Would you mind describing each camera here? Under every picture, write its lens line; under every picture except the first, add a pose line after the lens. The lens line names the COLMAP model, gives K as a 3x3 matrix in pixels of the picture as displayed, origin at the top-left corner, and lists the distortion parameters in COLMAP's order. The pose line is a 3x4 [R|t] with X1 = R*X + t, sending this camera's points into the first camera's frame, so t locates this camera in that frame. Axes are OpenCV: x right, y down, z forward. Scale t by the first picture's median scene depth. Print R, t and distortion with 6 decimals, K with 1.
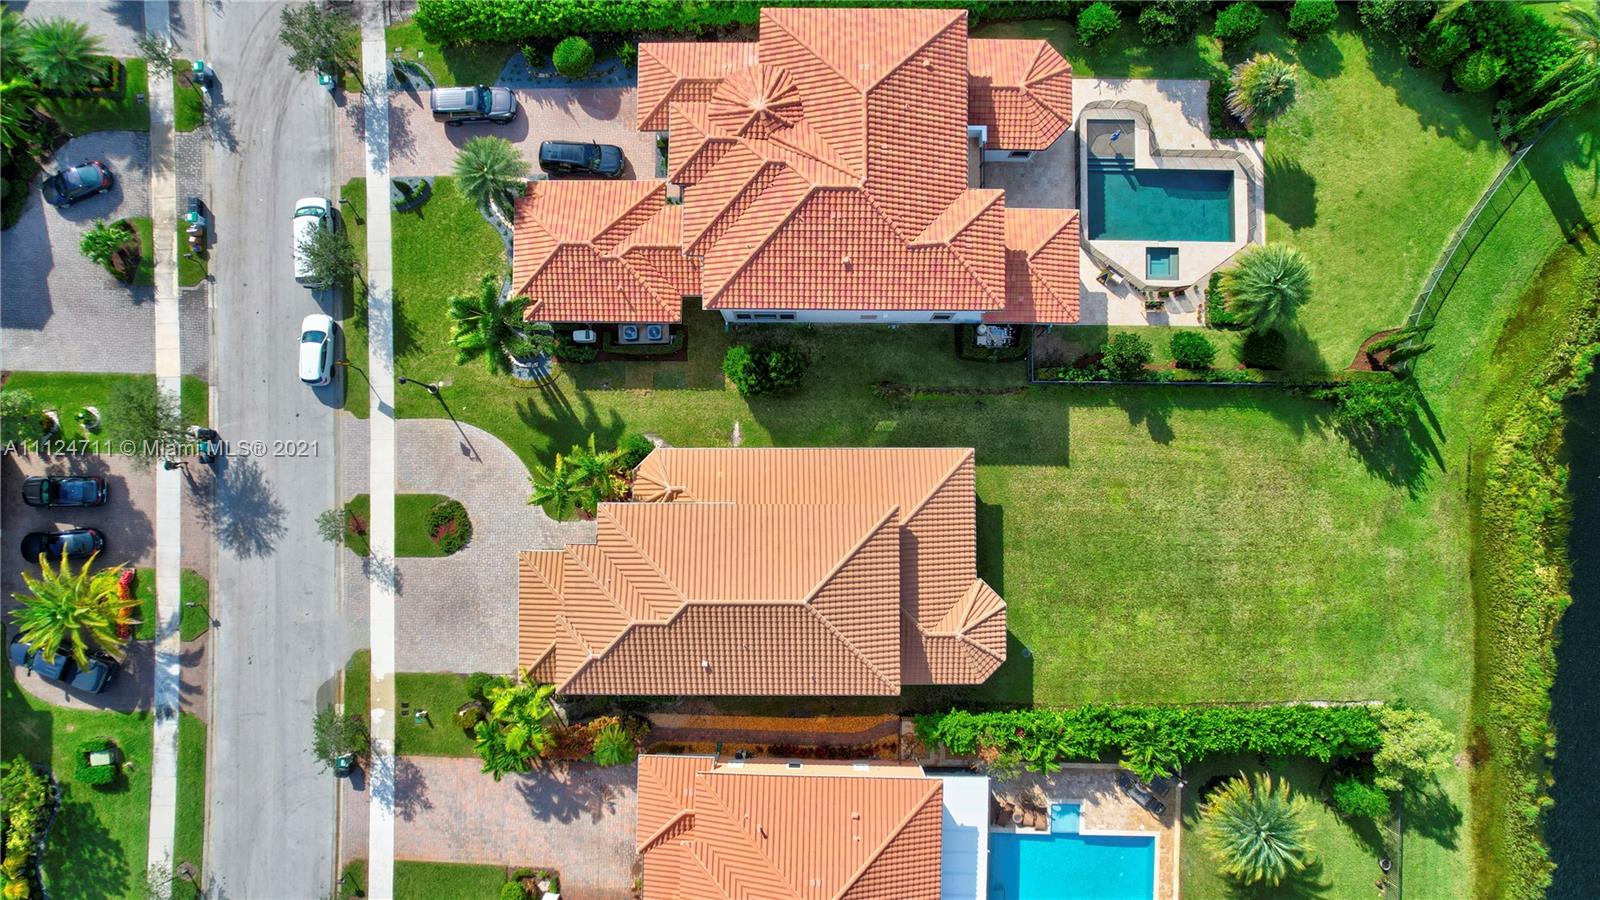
lens RADIAL K [[1025.6, 0, 786.3], [0, 1025.6, 452.0], [0, 0, 1]] dist [-0.068810, 0.061180]
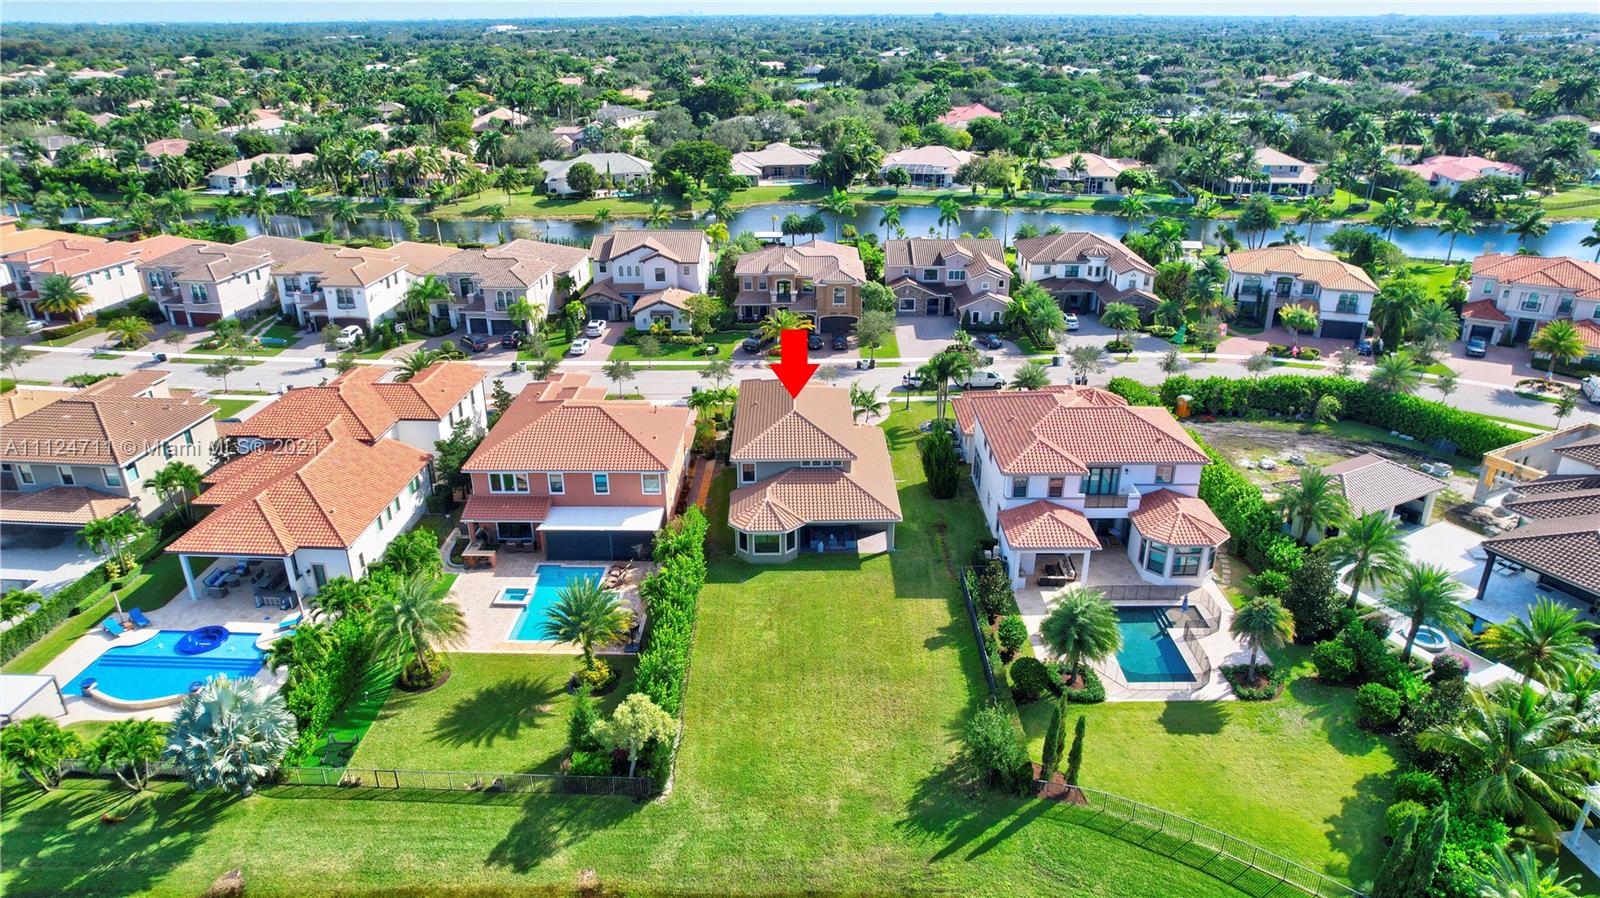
lens RADIAL K [[1025.6, 0, 799.7], [0, 1025.6, 456.0], [0, 0, 1]] dist [-0.068810, 0.061180]
pose [[0.005542, 0.413251, -0.910600, 1.293568], [-0.999086, 0.040878, 0.012471, 0.105686], [0.042377, 0.909699, 0.413100, 0.342895]]
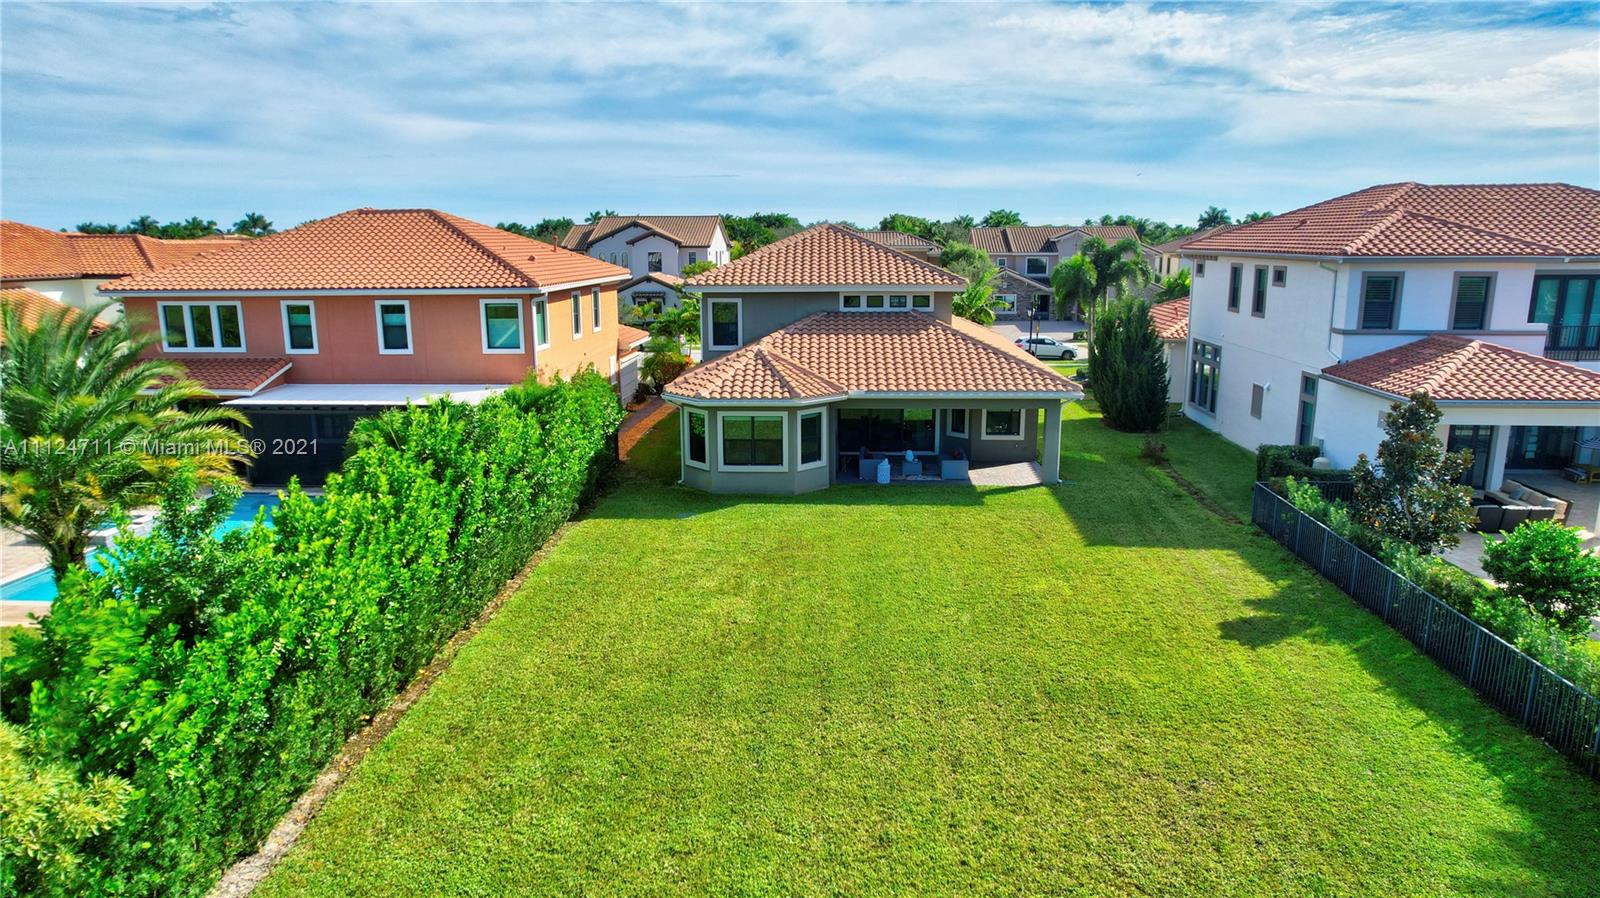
lens RADIAL K [[1025.6, 0, 796.6], [0, 1025.6, 452.1], [0, 0, 1]] dist [-0.068810, 0.061180]
pose [[-0.053699, 0.217864, -0.974501, 0.692946], [-0.997548, 0.032163, 0.062160, 0.112107], [0.044885, 0.975449, 0.215603, 0.855171]]
